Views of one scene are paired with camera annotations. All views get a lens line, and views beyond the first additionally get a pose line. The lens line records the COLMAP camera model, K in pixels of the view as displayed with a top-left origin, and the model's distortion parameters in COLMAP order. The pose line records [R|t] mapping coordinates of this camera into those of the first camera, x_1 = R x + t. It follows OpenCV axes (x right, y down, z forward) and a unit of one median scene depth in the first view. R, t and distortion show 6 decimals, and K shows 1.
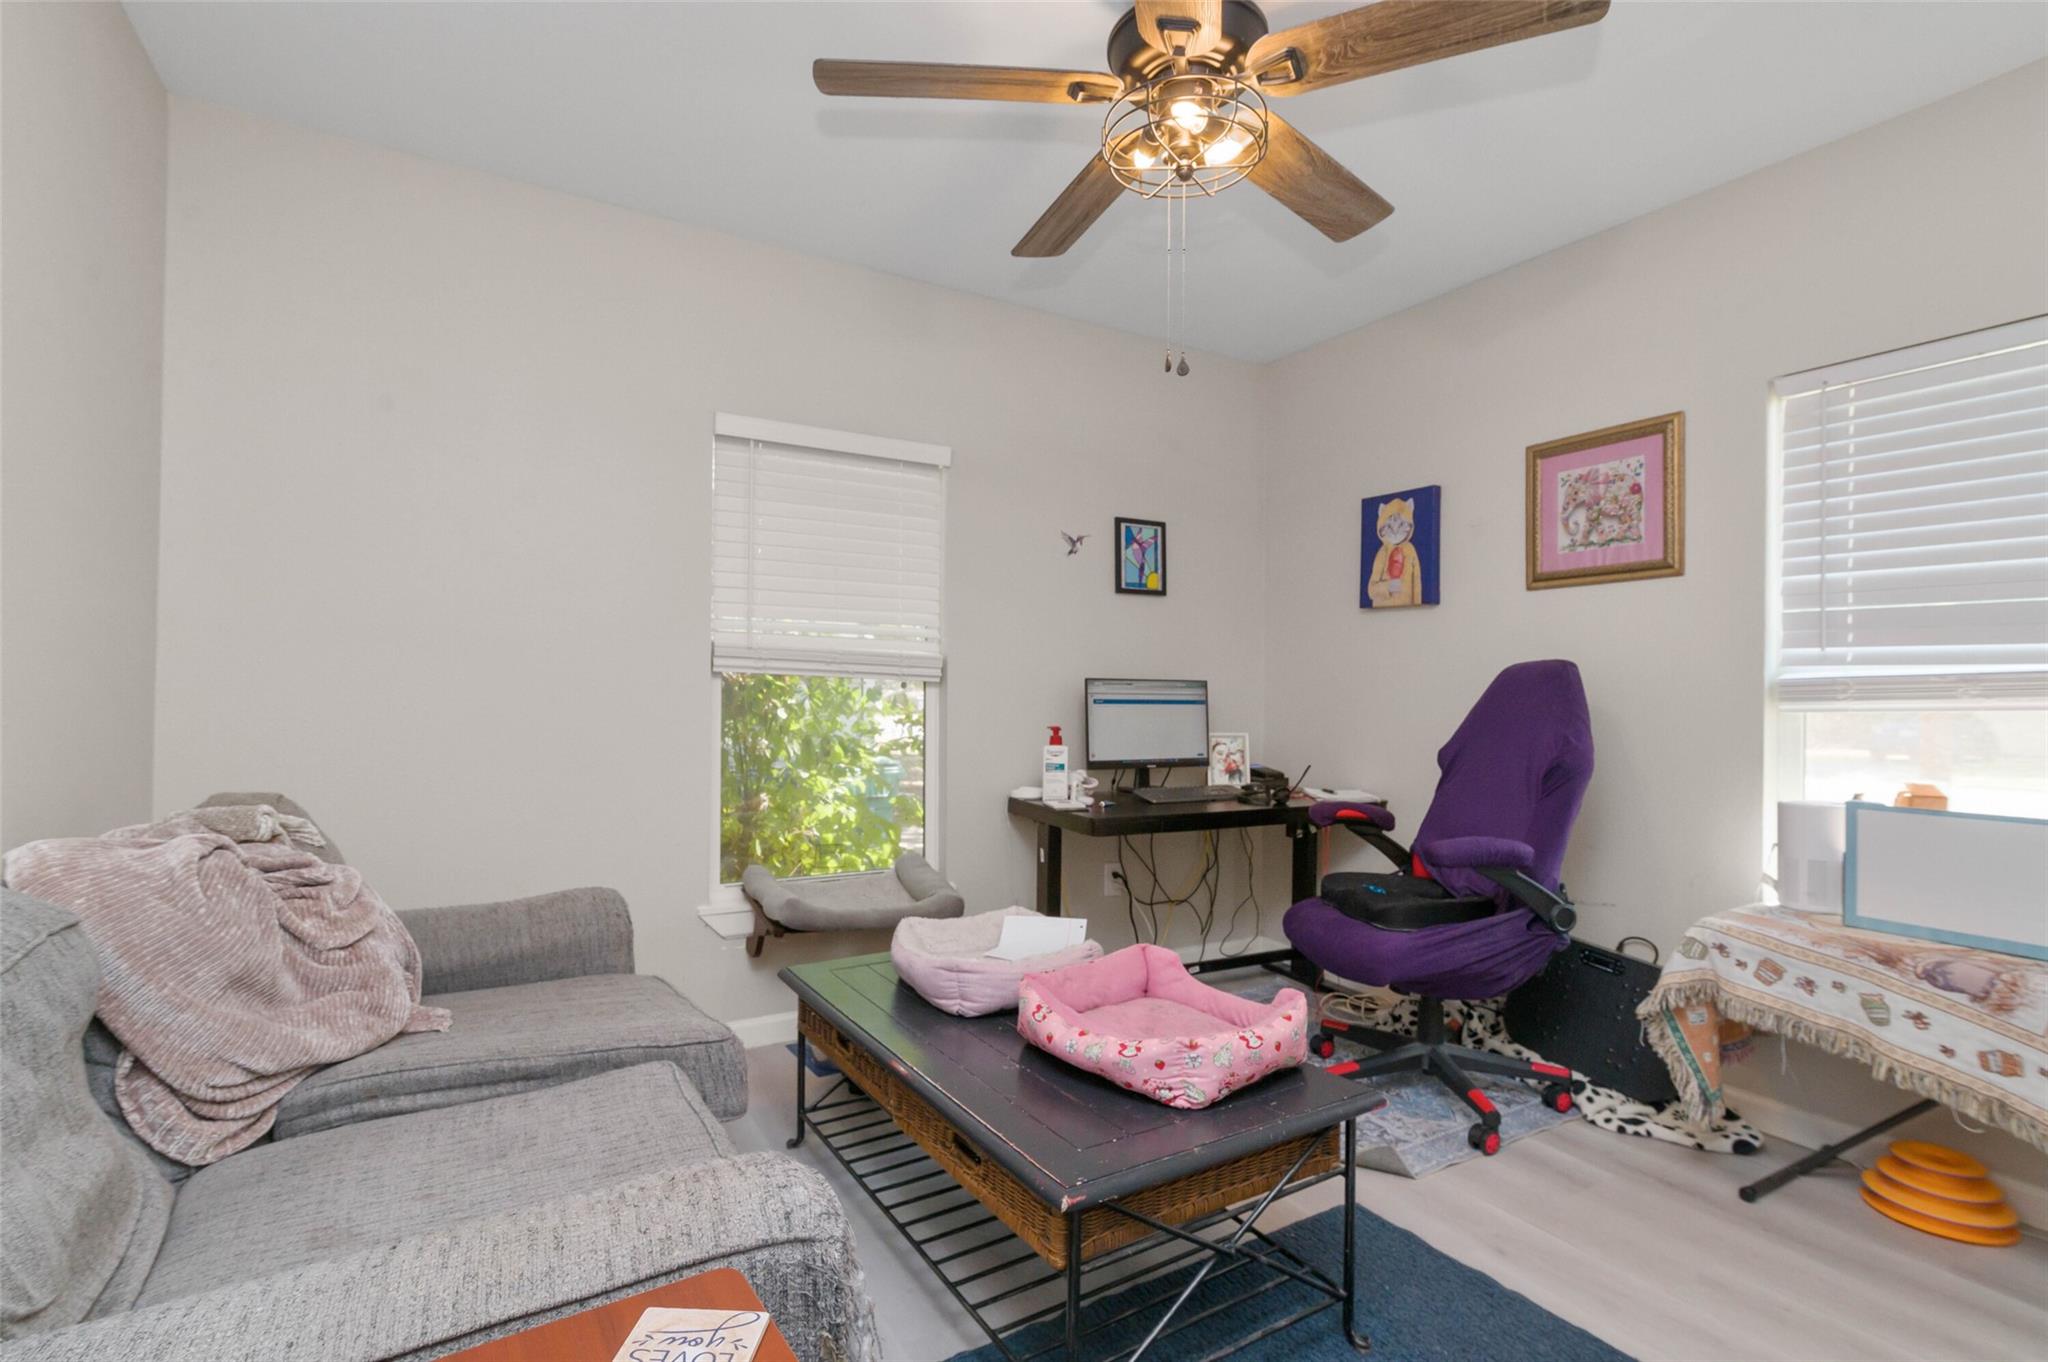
lens RADIAL K [[945.1, 0, 1024.0], [0, 945.1, 681.0], [0, 0, 1]] dist [-0.001453, -0.000131]
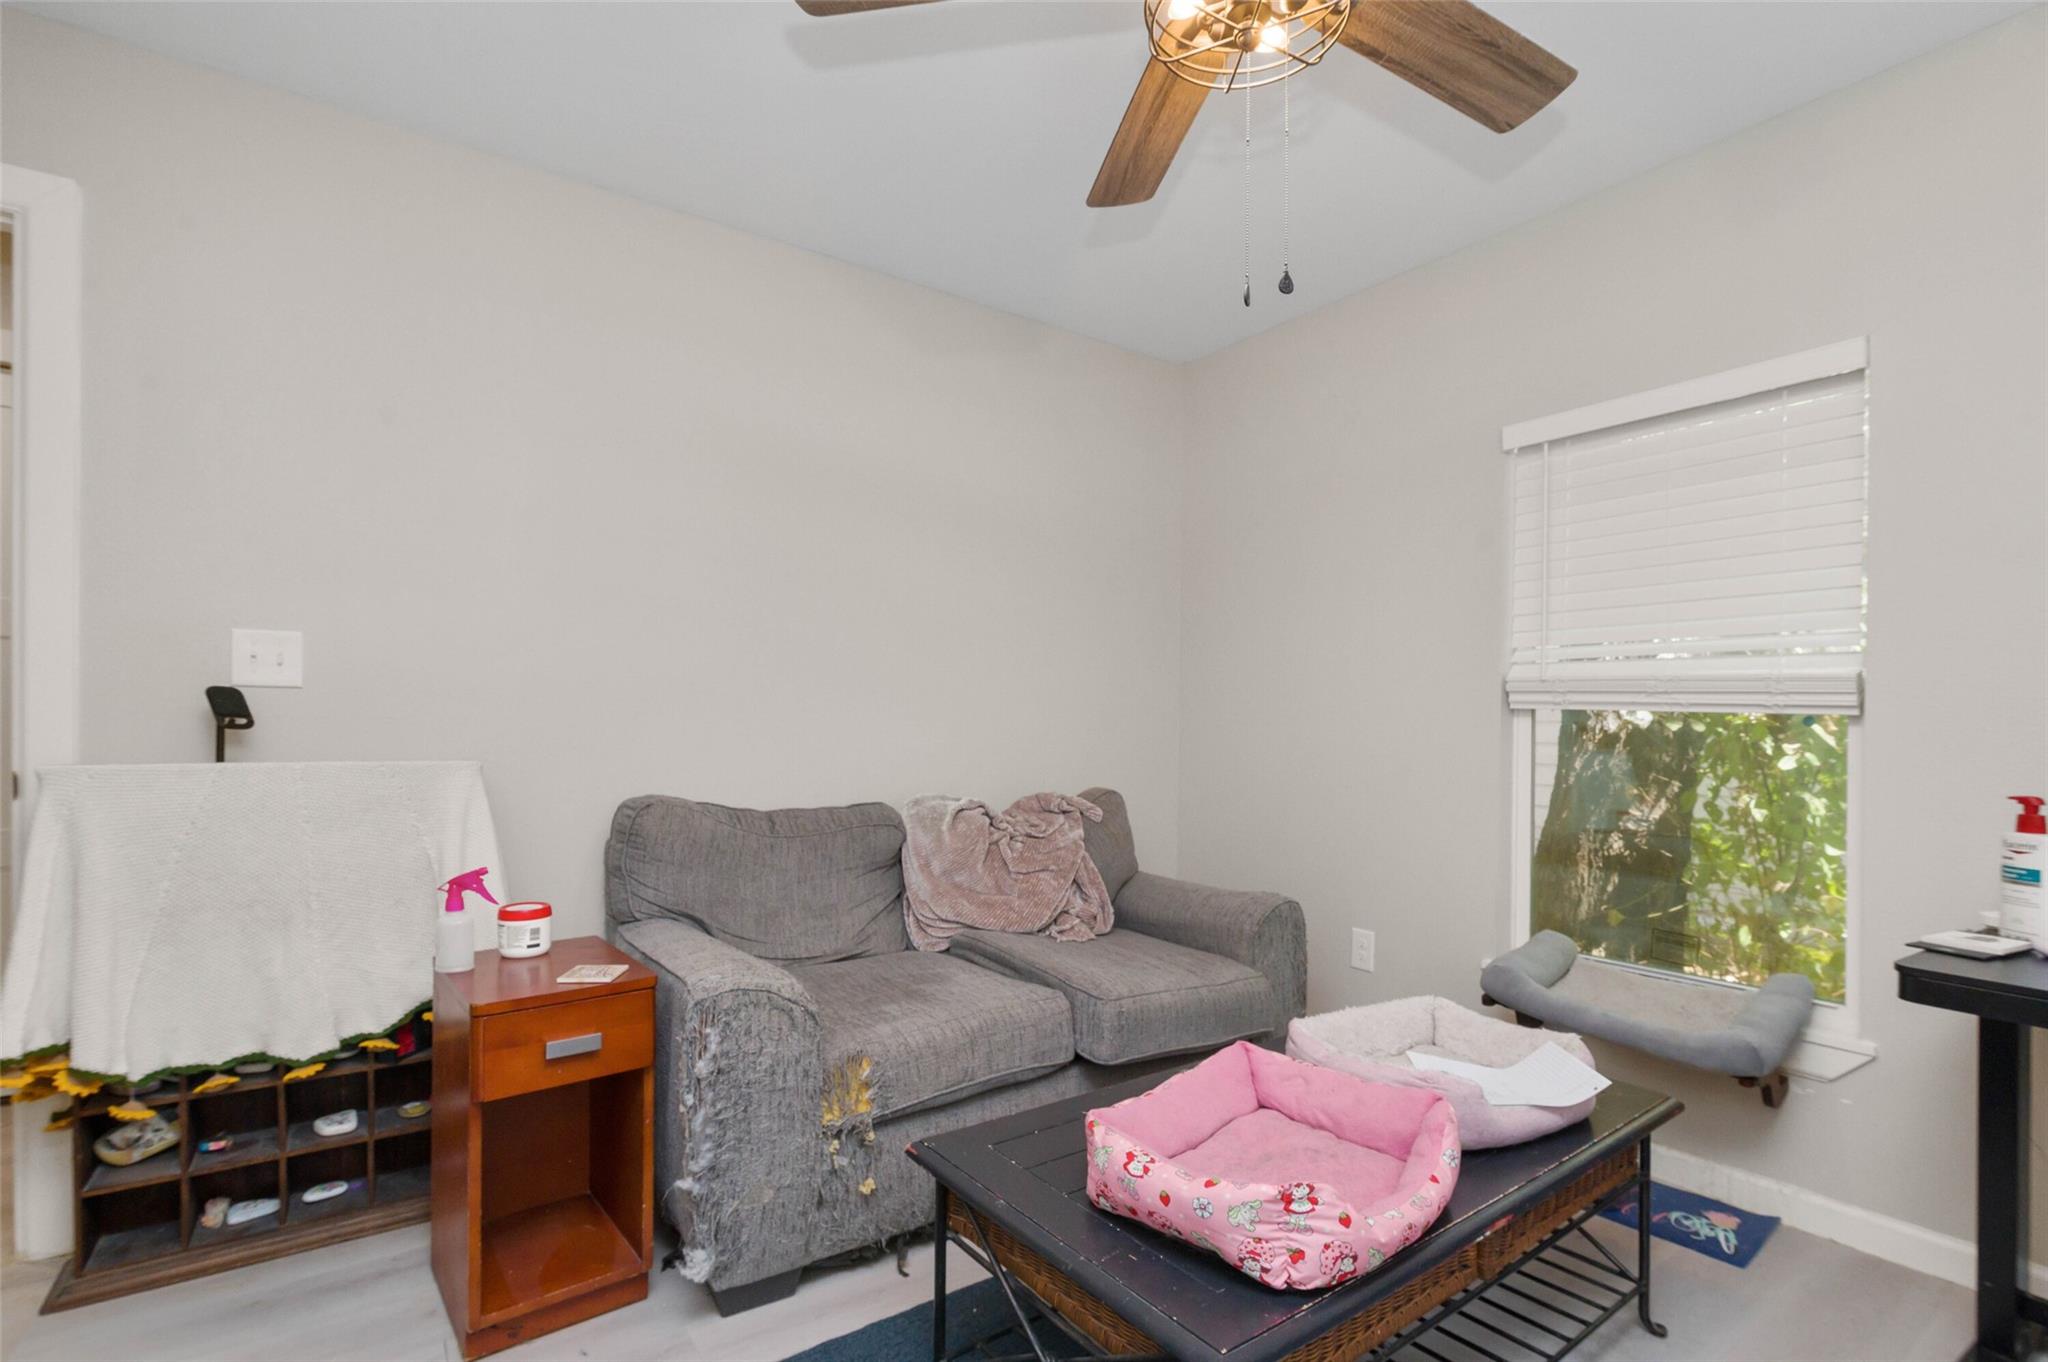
lens RADIAL K [[942.0, 0, 1024.0], [0, 942.0, 721.2], [0, 0, 1]] dist [-0.000833, -0.000056]
pose [[0.081947, -0.013101, -0.996551, 1.036944], [0.009709, 0.999877, -0.012346, 0.016028], [0.996589, -0.008664, 0.082064, 0.854118]]
